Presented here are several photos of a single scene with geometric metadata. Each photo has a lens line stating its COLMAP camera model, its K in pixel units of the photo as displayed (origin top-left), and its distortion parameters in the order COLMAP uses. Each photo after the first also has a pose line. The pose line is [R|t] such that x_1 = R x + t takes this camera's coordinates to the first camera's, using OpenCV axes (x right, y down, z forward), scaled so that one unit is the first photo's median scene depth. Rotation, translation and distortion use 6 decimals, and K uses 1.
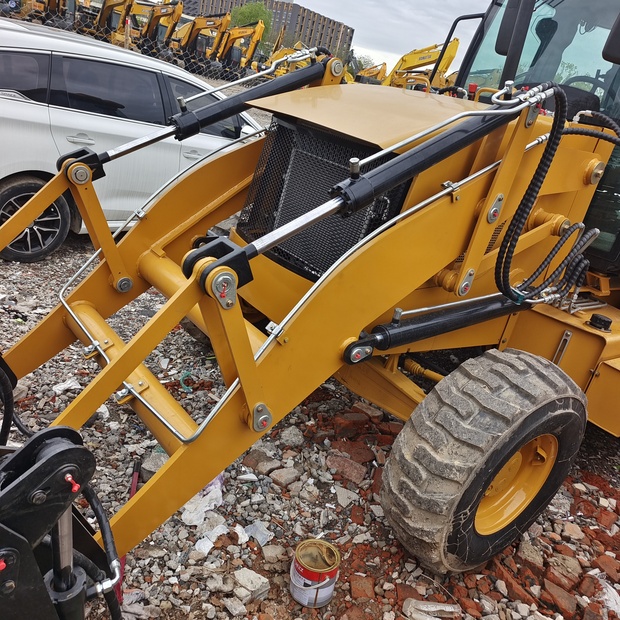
lens RADIAL K [[562.8, 0, 318.0], [0, 562.8, 308.6], [0, 0, 1]] dist [0.025050, 0.022351]
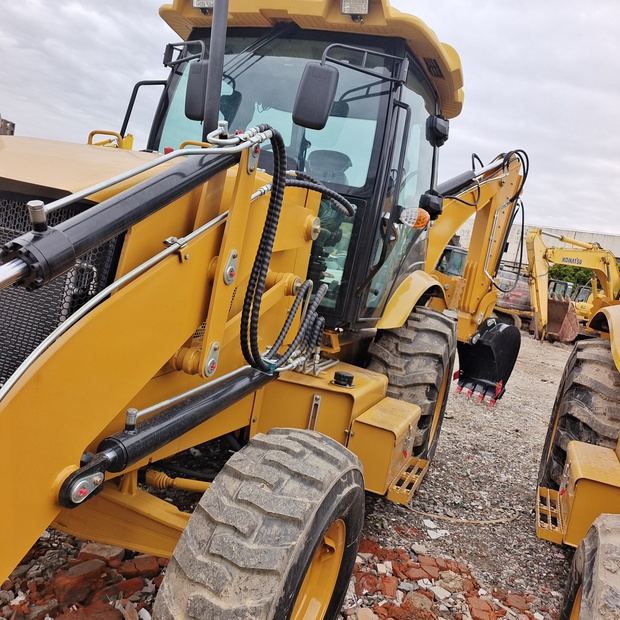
lens RADIAL K [[562.8, 0, 318.0], [0, 562.8, 308.6], [0, 0, 1]] dist [0.025050, 0.022351]
pose [[0.864478, -0.120787, 0.487943, 0.008150], [0.193179, 0.975987, -0.100653, -0.006686], [-0.464068, 0.181272, 0.867053, 0.213063]]
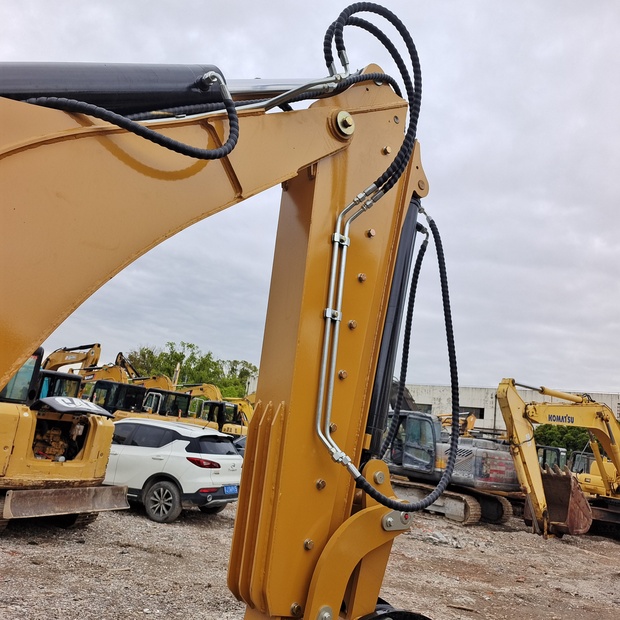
lens RADIAL K [[571.3, 0, 309.6], [0, 571.3, 306.5], [0, 0, 1]] dist [0.038988, 0.025475]
pose [[0.842581, -0.017723, 0.538279, 1.764792], [0.267435, 0.881298, -0.389606, -0.175330], [-0.467479, 0.472229, 0.747304, 1.639692]]
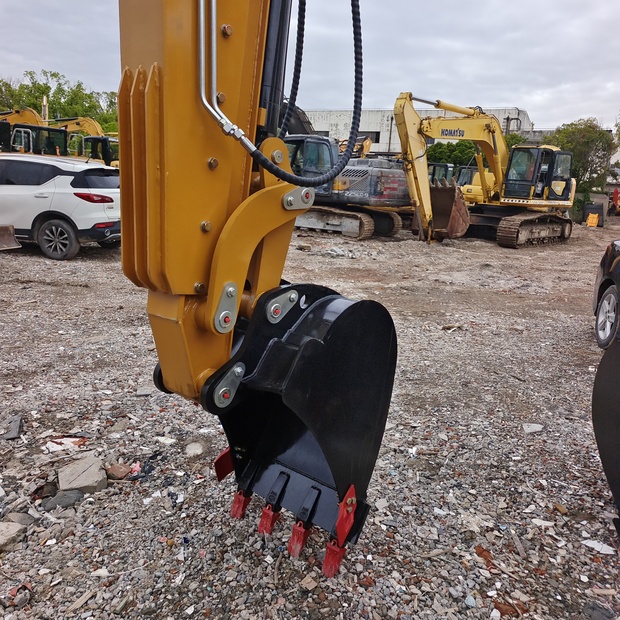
lens RADIAL K [[574.9, 0, 310.0], [0, 574.9, 310.0], [0, 0, 1]] dist [0.041100, 0.006276]
pose [[0.730189, -0.336478, 0.594648, 1.802743], [0.354977, 0.930473, 0.090614, -0.116626], [-0.583793, 0.144921, 0.798864, 1.727444]]
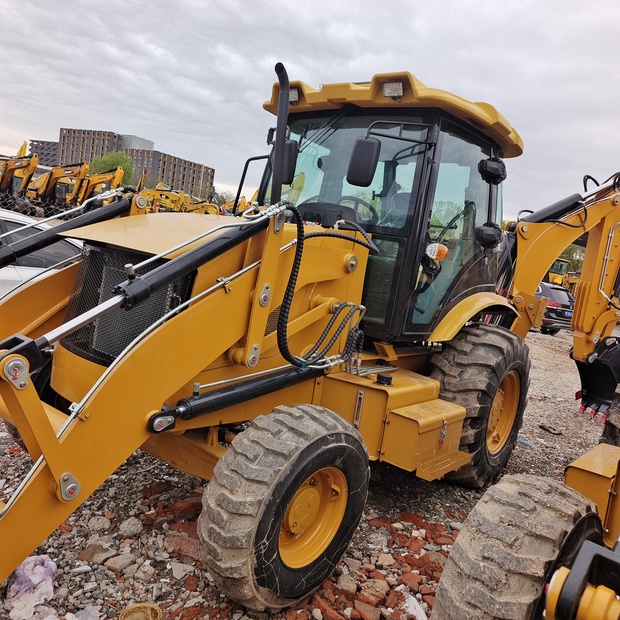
lens RADIAL K [[562.8, 0, 318.0], [0, 562.8, 308.6], [0, 0, 1]] dist [0.025050, 0.022351]
pose [[0.971646, -0.112469, 0.207978, 0.155893], [0.153688, 0.968874, -0.194068, 0.115561], [-0.179678, 0.220530, 0.958688, -0.231388]]
